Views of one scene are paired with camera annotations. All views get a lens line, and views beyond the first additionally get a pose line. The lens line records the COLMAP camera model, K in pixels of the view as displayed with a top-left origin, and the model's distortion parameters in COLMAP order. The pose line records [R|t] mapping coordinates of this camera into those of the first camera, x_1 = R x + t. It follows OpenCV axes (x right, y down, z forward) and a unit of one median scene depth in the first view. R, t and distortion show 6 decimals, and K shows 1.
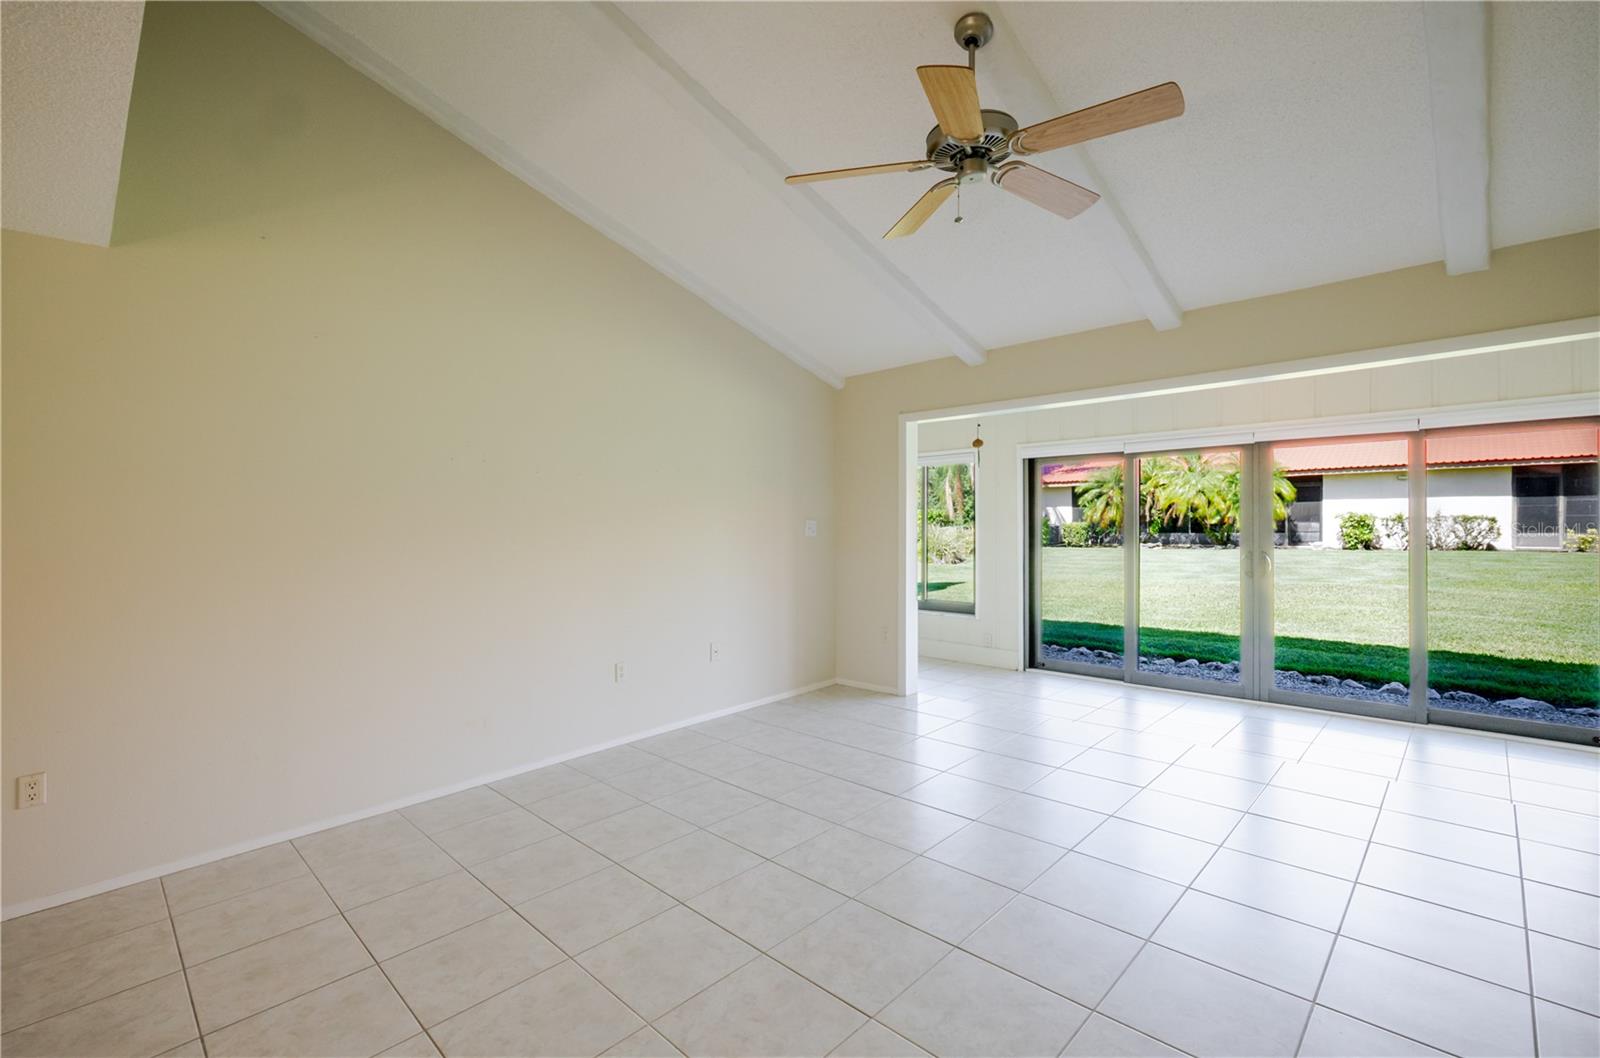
lens RADIAL K [[714.0, 0, 800.0], [0, 714.0, 529.0], [0, 0, 1]] dist [0.000062, -0.000081]
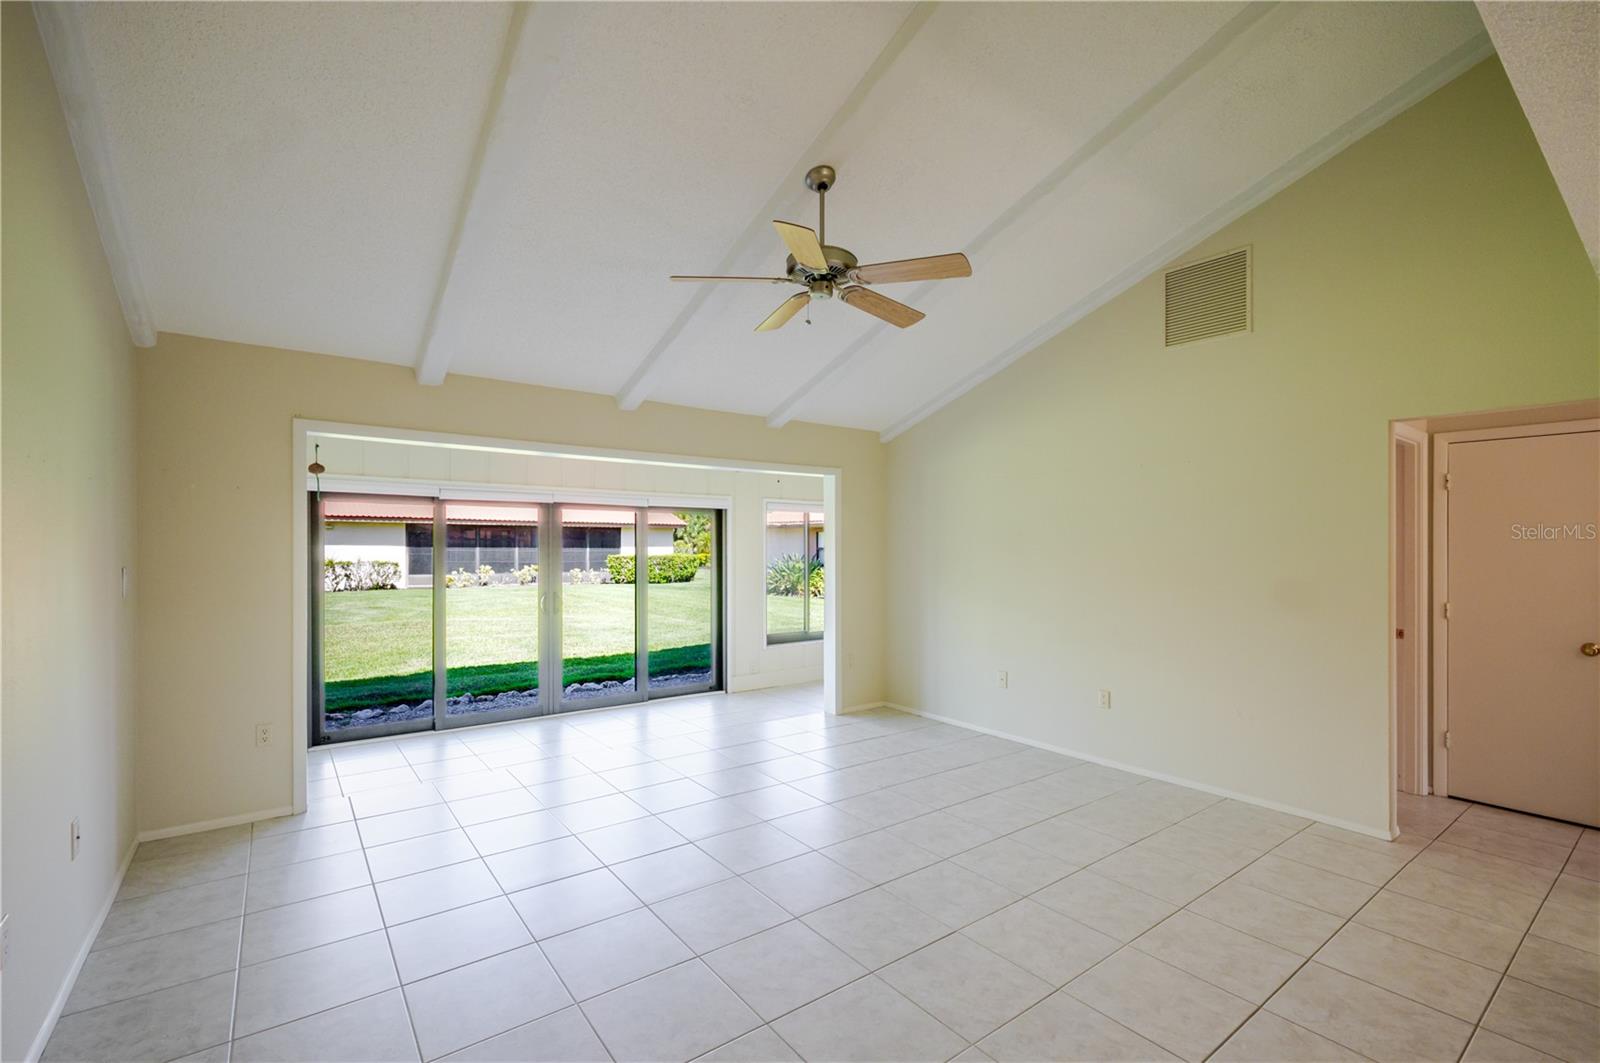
lens RADIAL K [[694.5, 0, 803.3], [0, 694.5, 549.9], [0, 0, 1]] dist [-0.003082, -0.000061]
pose [[0.155604, 0.022962, 0.987553, -0.395438], [0.010280, 0.999638, -0.024862, -0.004167], [-0.987766, 0.014021, 0.155311, 0.334769]]
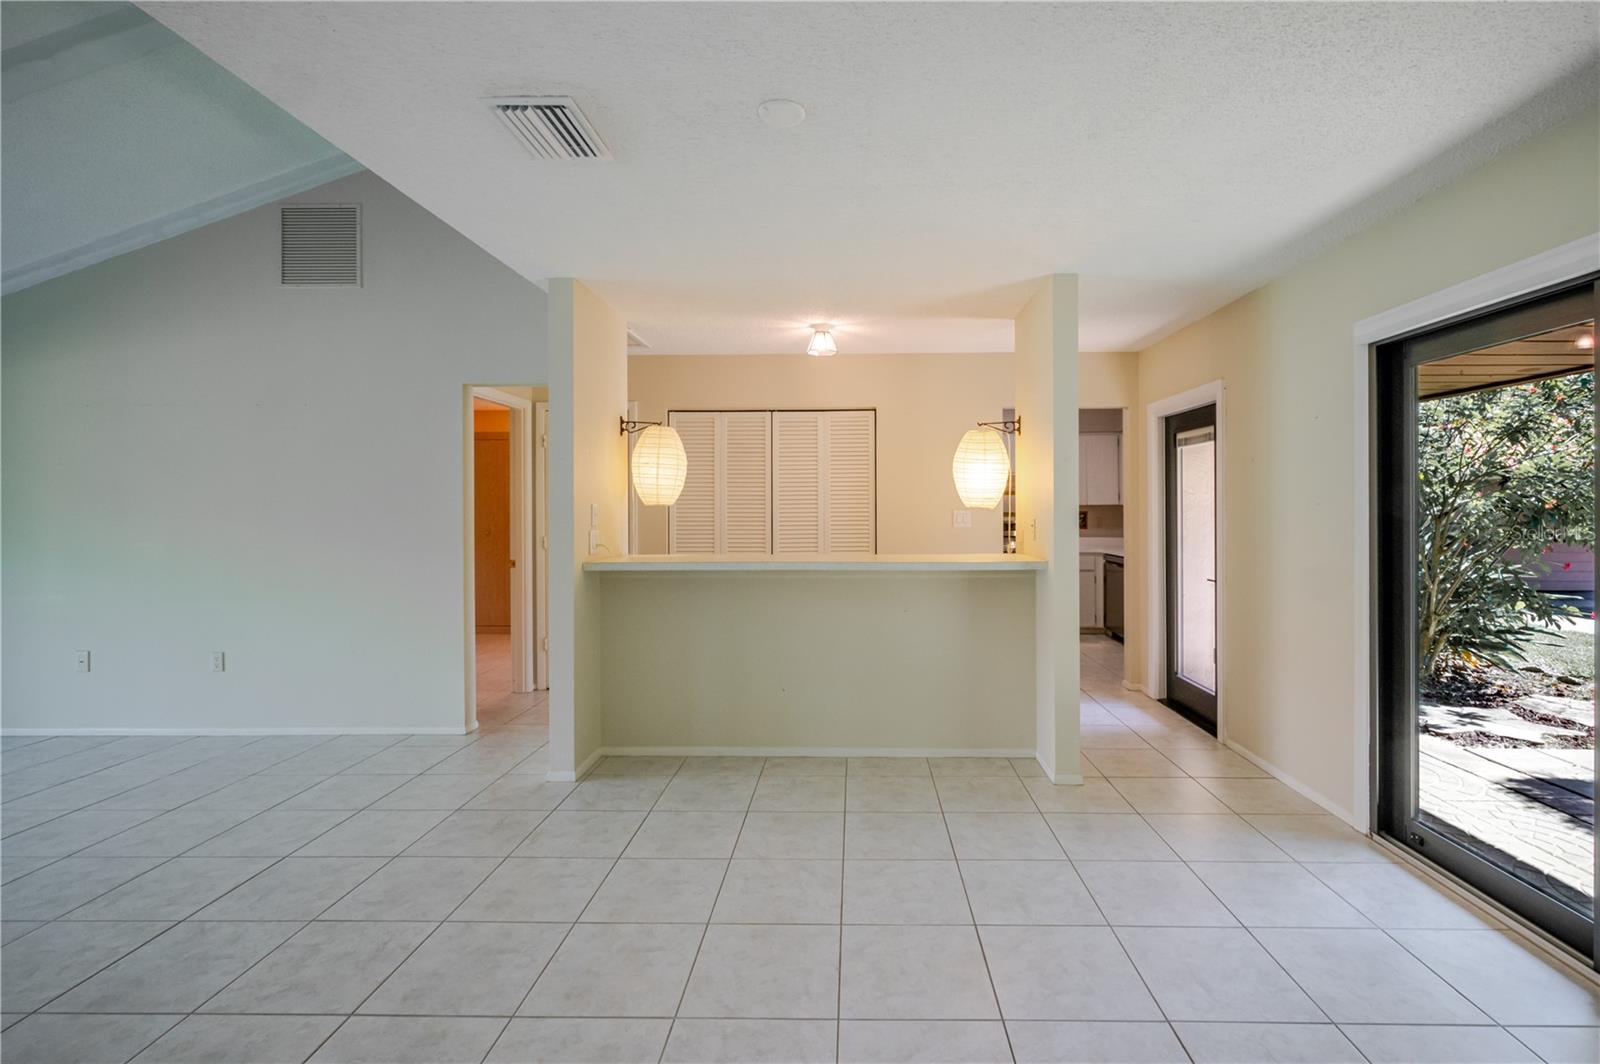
lens RADIAL K [[710.9, 0, 805.3], [0, 710.9, 504.3], [0, 0, 1]] dist [0.000024, 0.000018]
pose [[-0.680924, 0.033159, 0.731603, -0.494359], [0.039264, 0.999191, -0.008744, 0.016879], [-0.731301, 0.022772, -0.681674, 0.187083]]
